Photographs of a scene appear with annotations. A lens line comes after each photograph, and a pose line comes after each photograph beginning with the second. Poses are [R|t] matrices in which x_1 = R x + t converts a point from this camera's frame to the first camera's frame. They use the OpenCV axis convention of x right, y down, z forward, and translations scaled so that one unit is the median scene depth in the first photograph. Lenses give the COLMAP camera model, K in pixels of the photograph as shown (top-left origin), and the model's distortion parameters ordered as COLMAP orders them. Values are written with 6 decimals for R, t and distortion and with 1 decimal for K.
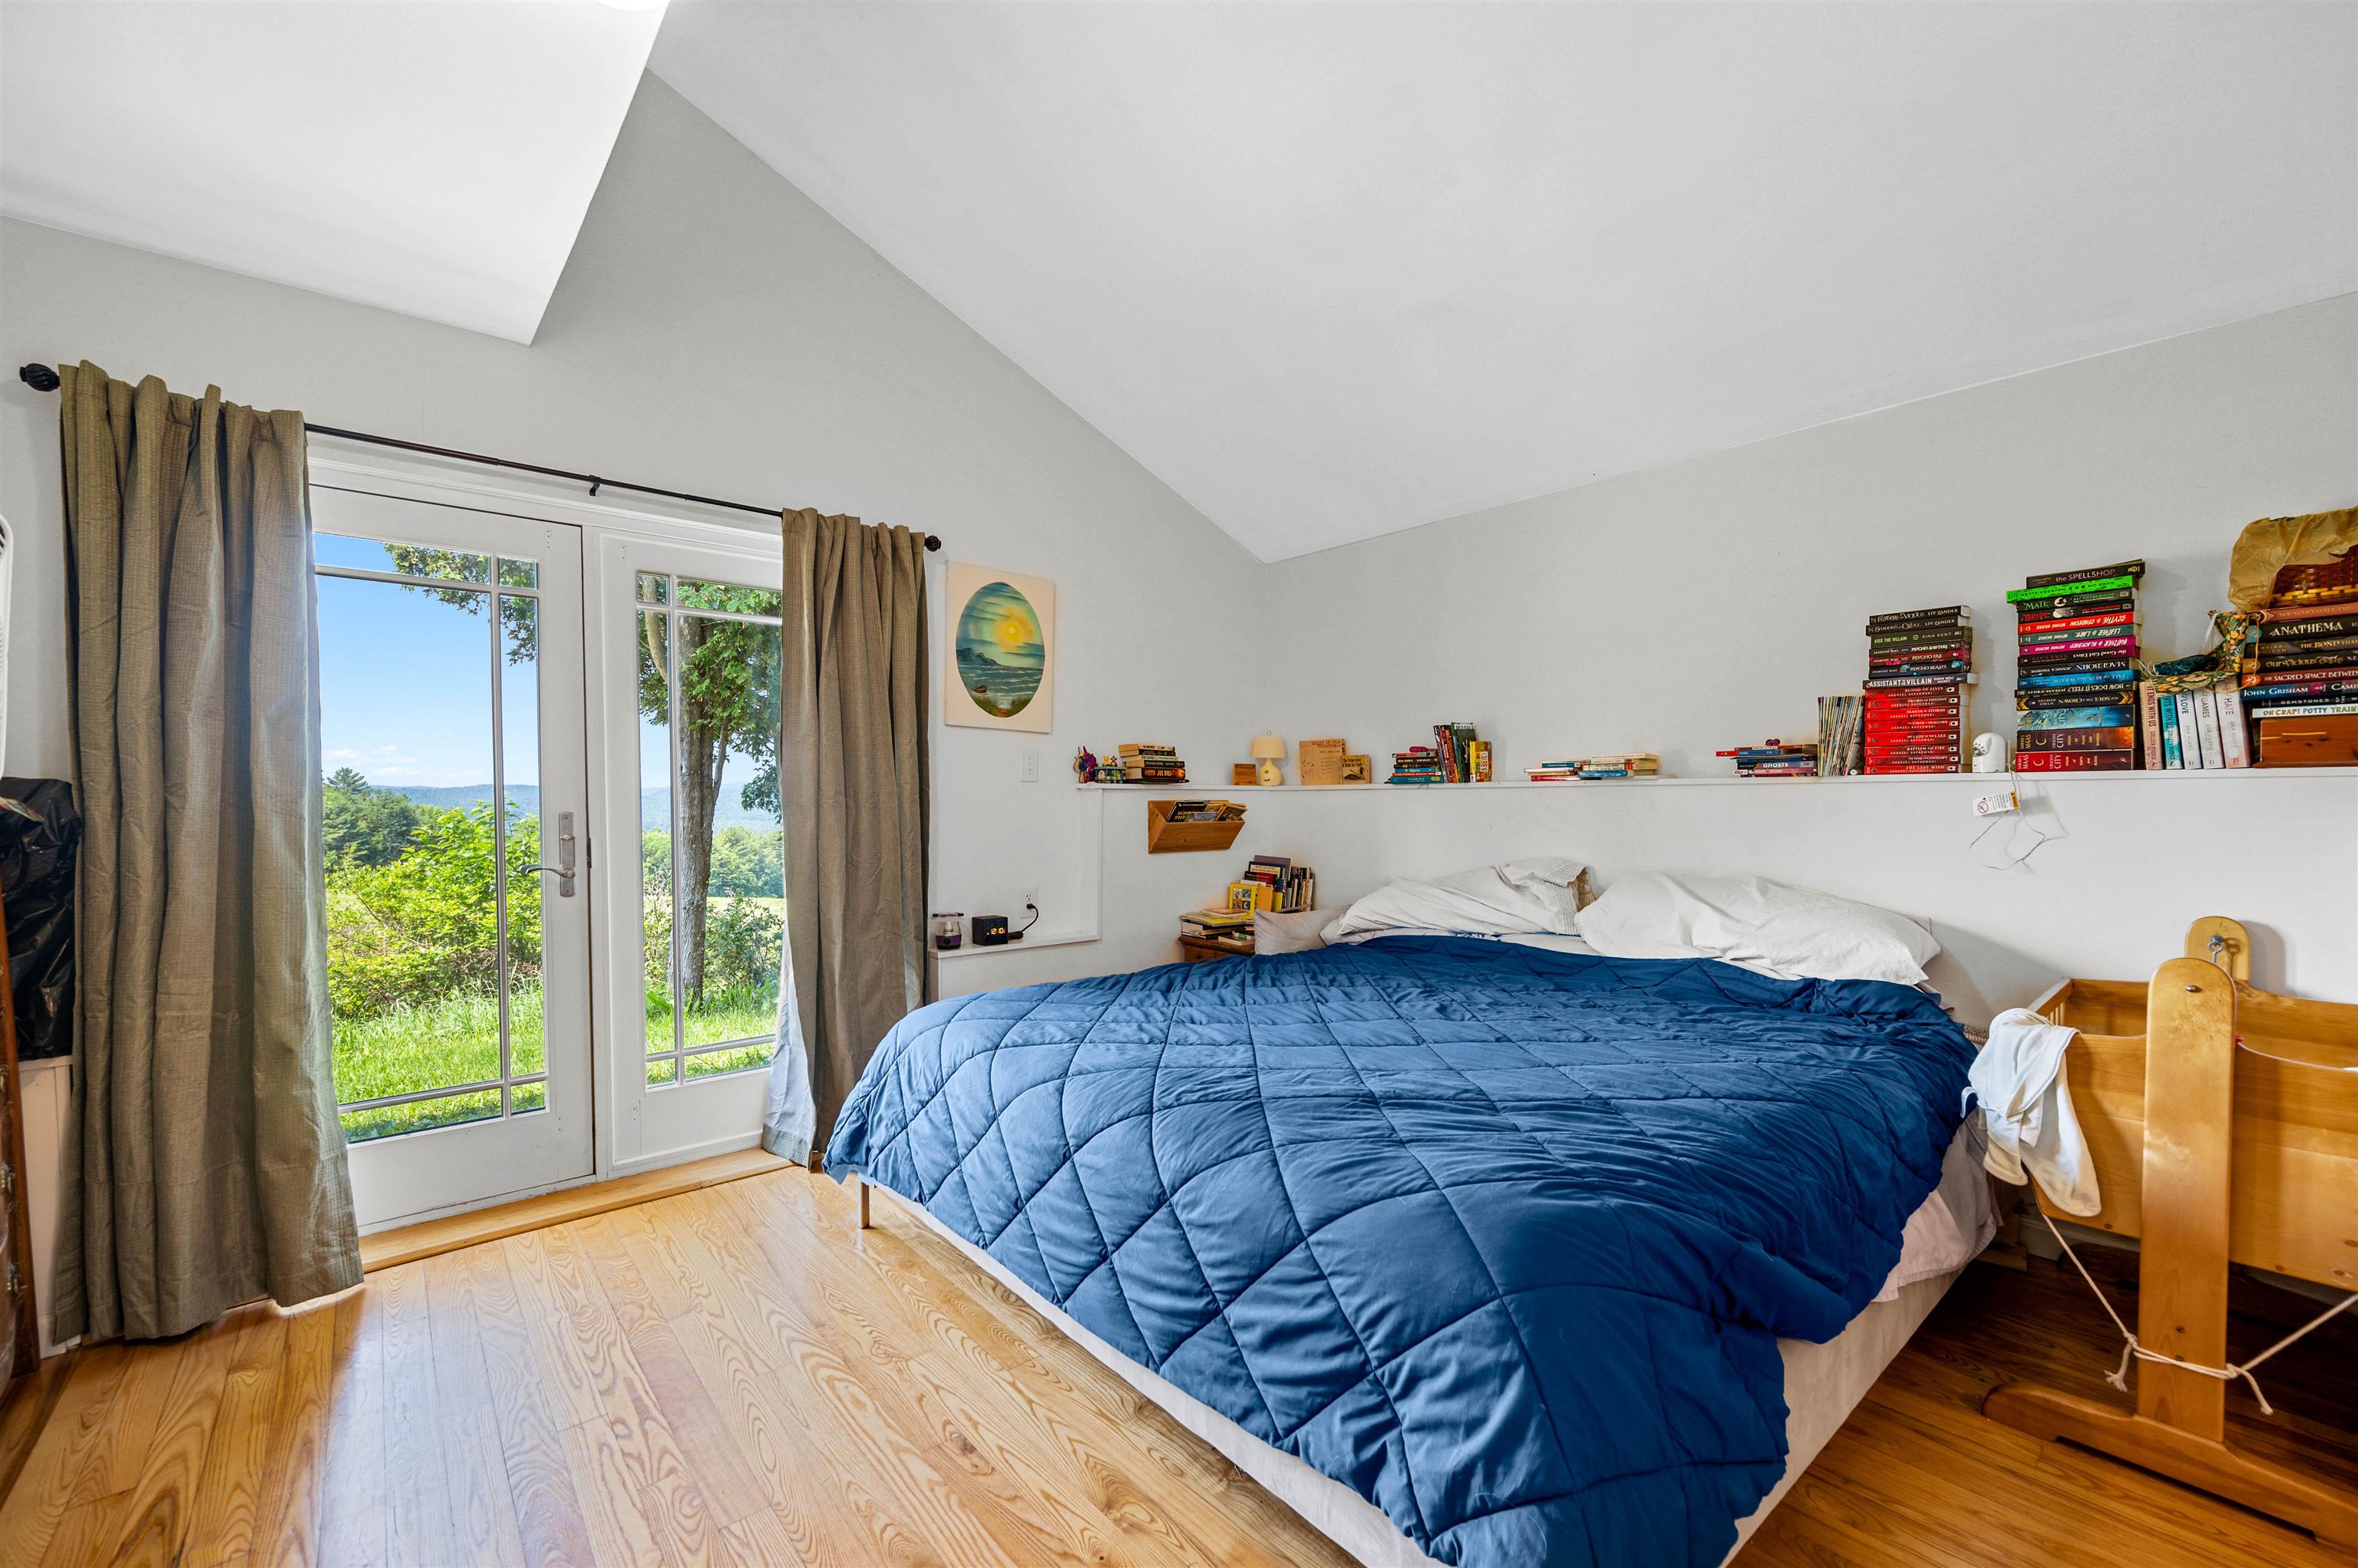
lens RADIAL K [[960.7, 0, 1182.7], [0, 960.7, 806.6], [0, 0, 1]] dist [0.001626, 0.000535]
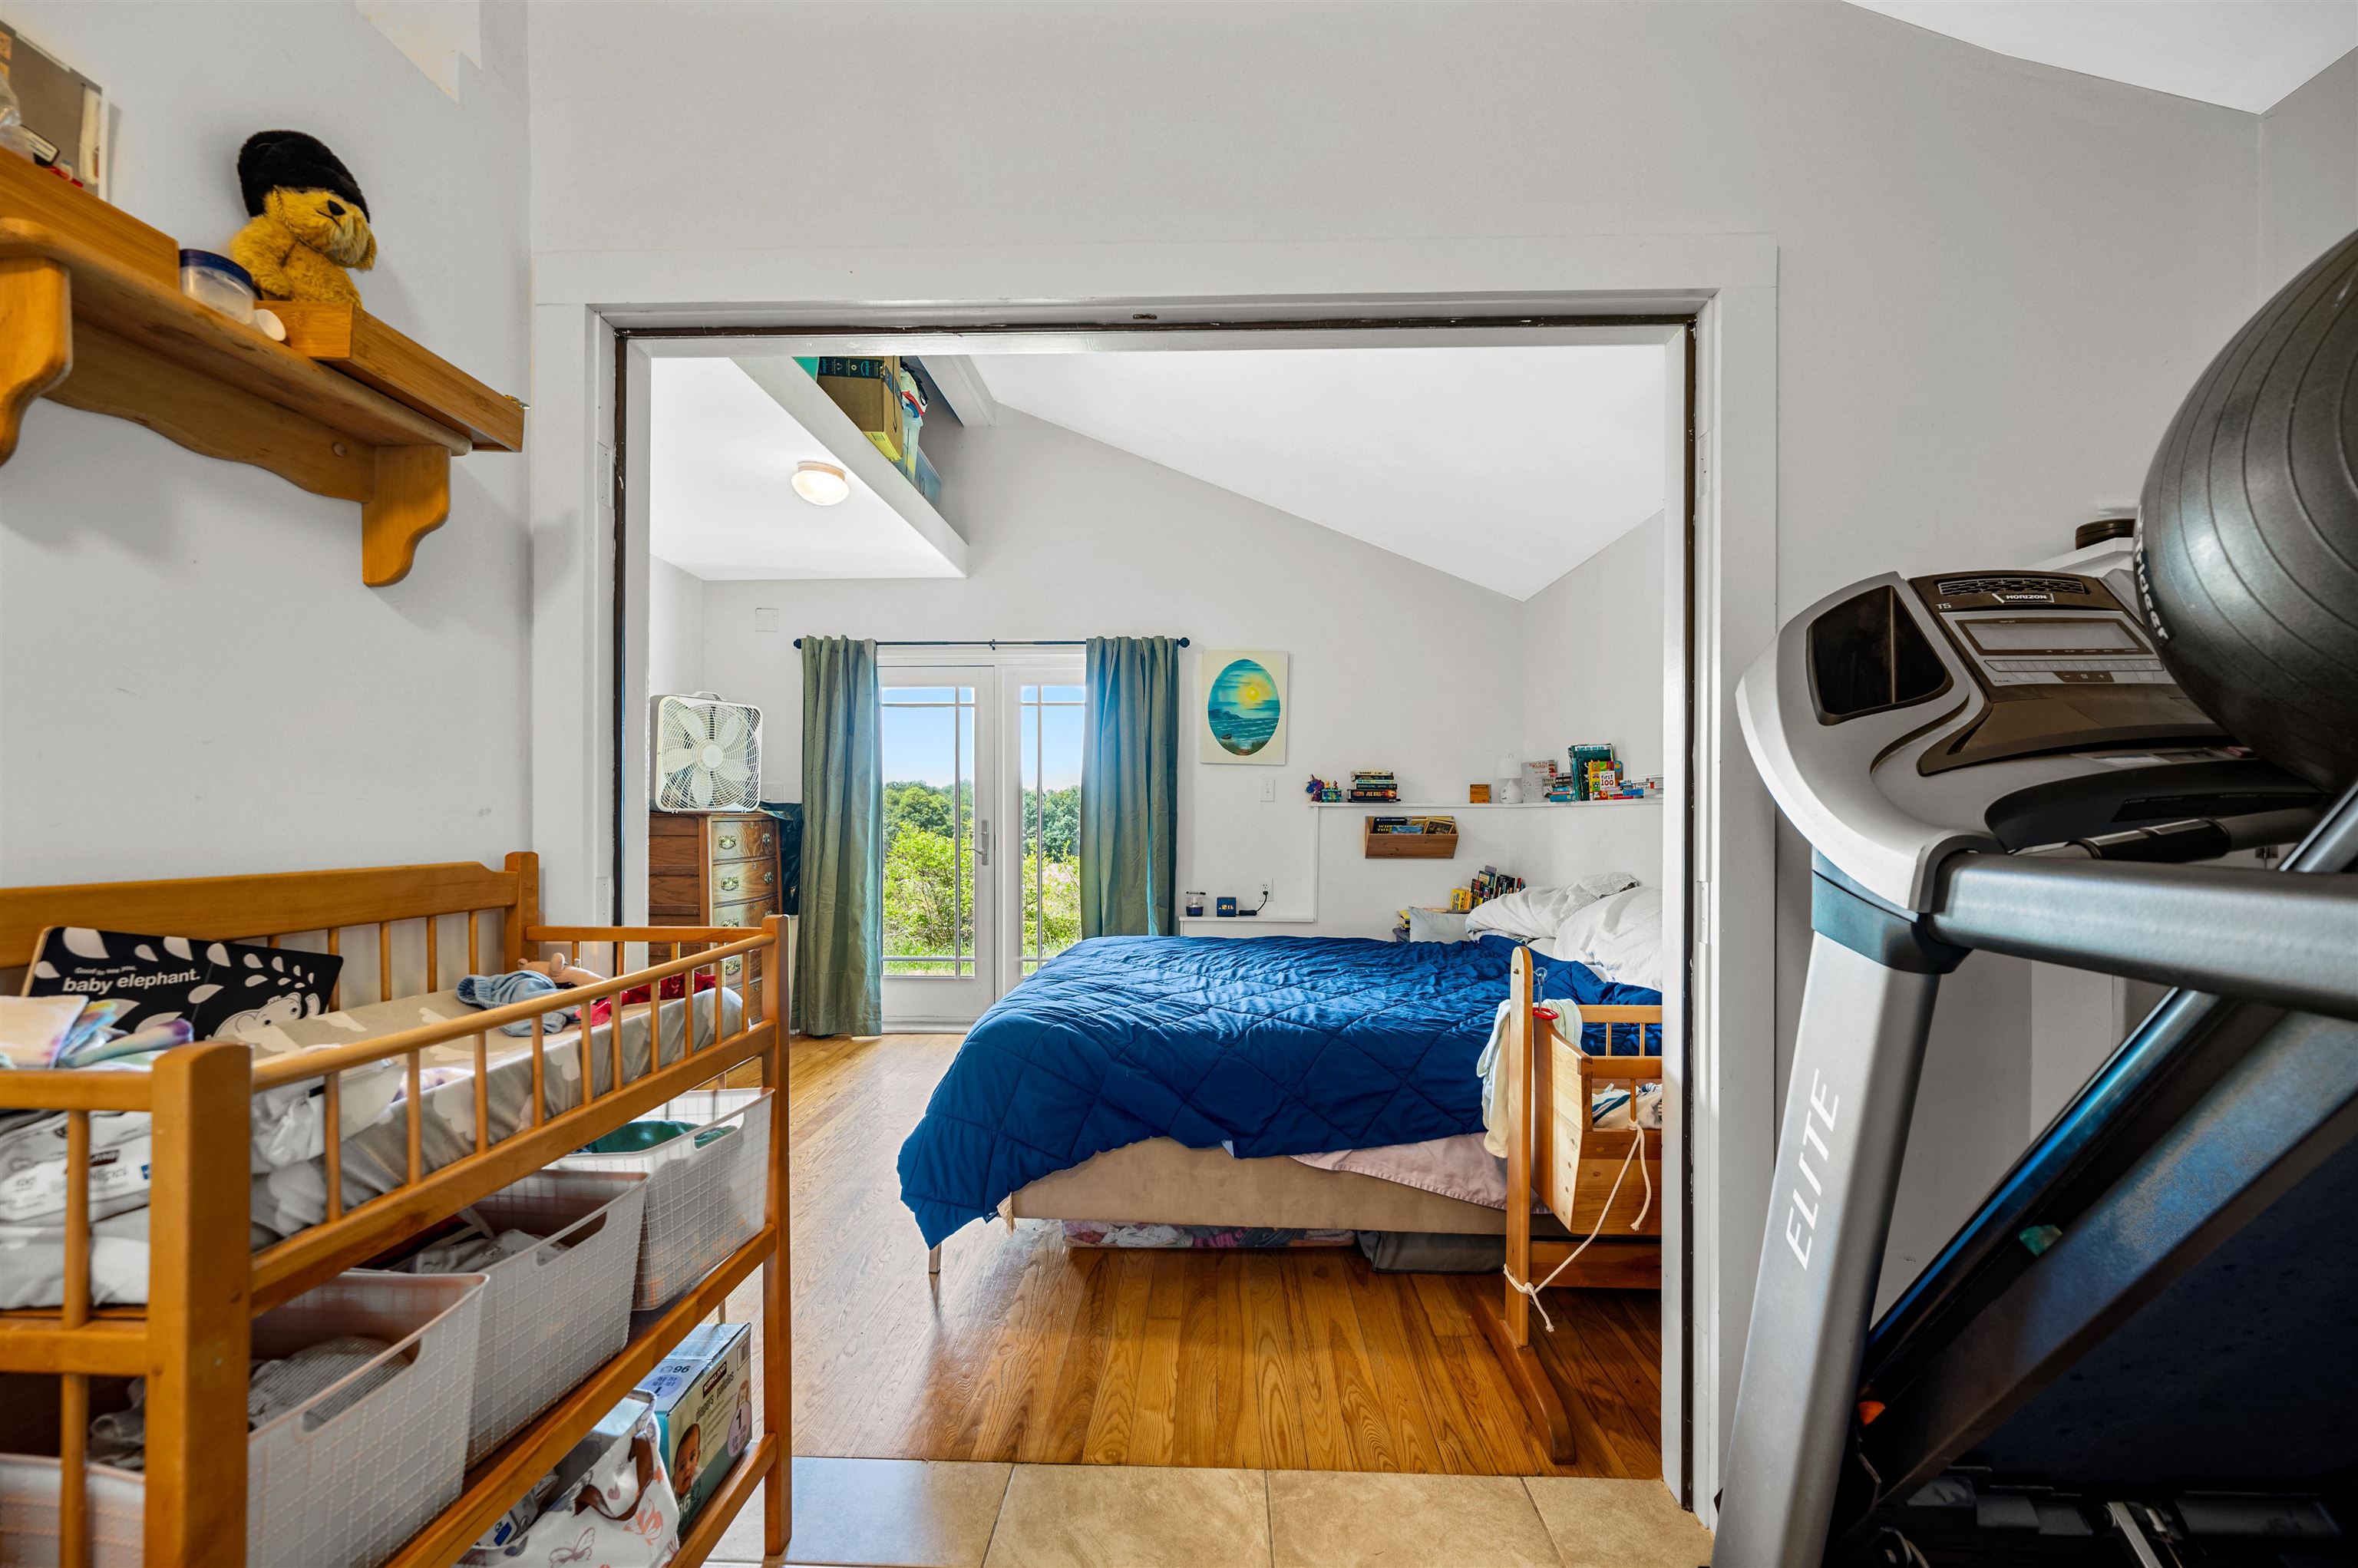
lens RADIAL K [[960.7, 0, 1182.7], [0, 960.7, 806.6], [0, 0, 1]] dist [0.001626, 0.000535]
pose [[0.739587, -0.000689, -0.673061, 0.684939], [-0.010891, 0.999856, -0.012991, 0.000257], [0.672973, 0.016938, 0.739473, -0.092028]]
